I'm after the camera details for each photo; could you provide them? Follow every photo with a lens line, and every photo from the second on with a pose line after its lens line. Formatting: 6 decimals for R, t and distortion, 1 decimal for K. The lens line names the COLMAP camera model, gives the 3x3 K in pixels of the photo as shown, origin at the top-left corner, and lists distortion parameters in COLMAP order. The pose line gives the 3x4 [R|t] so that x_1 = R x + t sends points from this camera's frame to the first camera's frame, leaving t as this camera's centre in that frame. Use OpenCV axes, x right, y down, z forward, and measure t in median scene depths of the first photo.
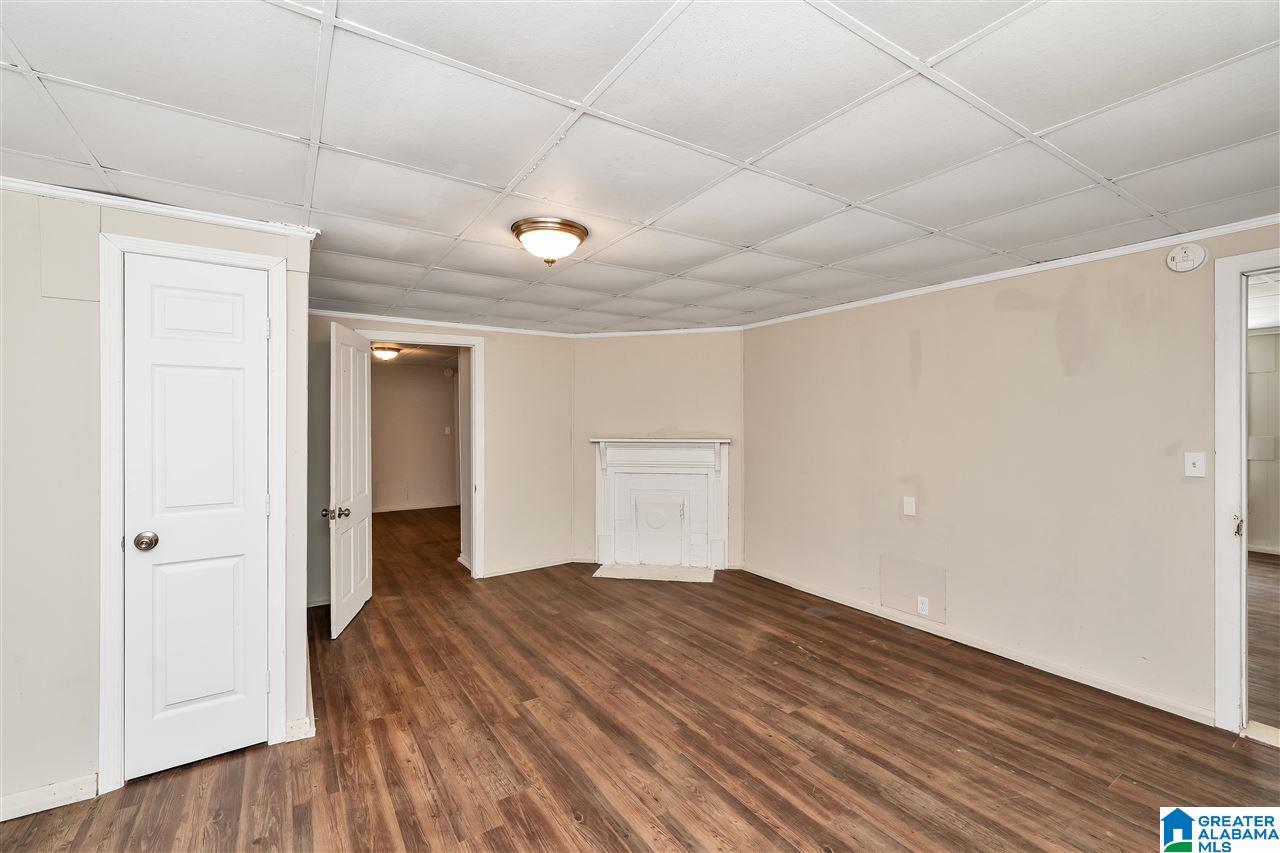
lens RADIAL K [[547.1, 0, 642.9], [0, 547.1, 420.0], [0, 0, 1]] dist [-0.000191, -0.000041]
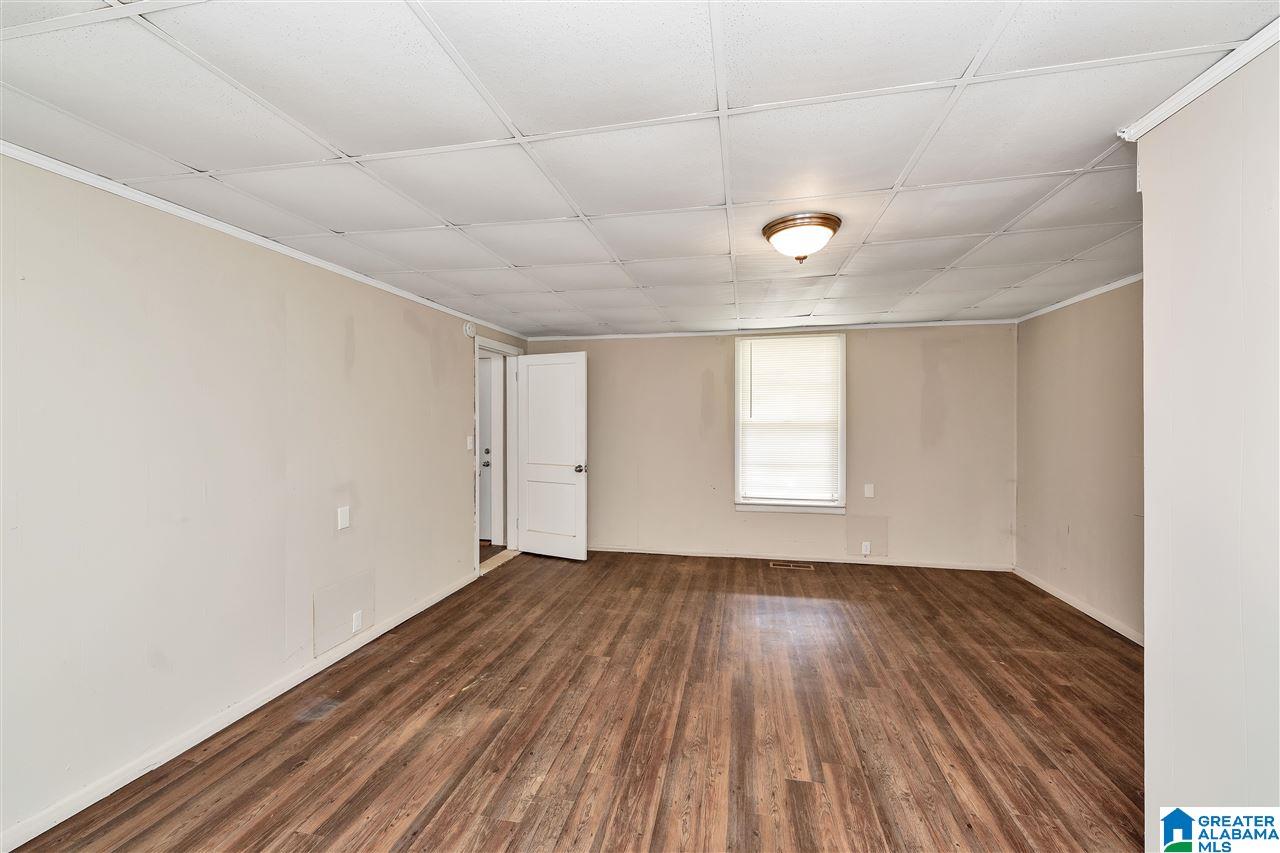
lens RADIAL K [[510.4, 0, 636.7], [0, 510.4, 420.3], [0, 0, 1]] dist [0.000232, -0.000157]
pose [[-0.705675, 0.001050, 0.708535, -0.558805], [0.002206, 0.999997, 0.000715, 0.005143], [-0.708532, 0.002067, -0.705676, 1.684736]]
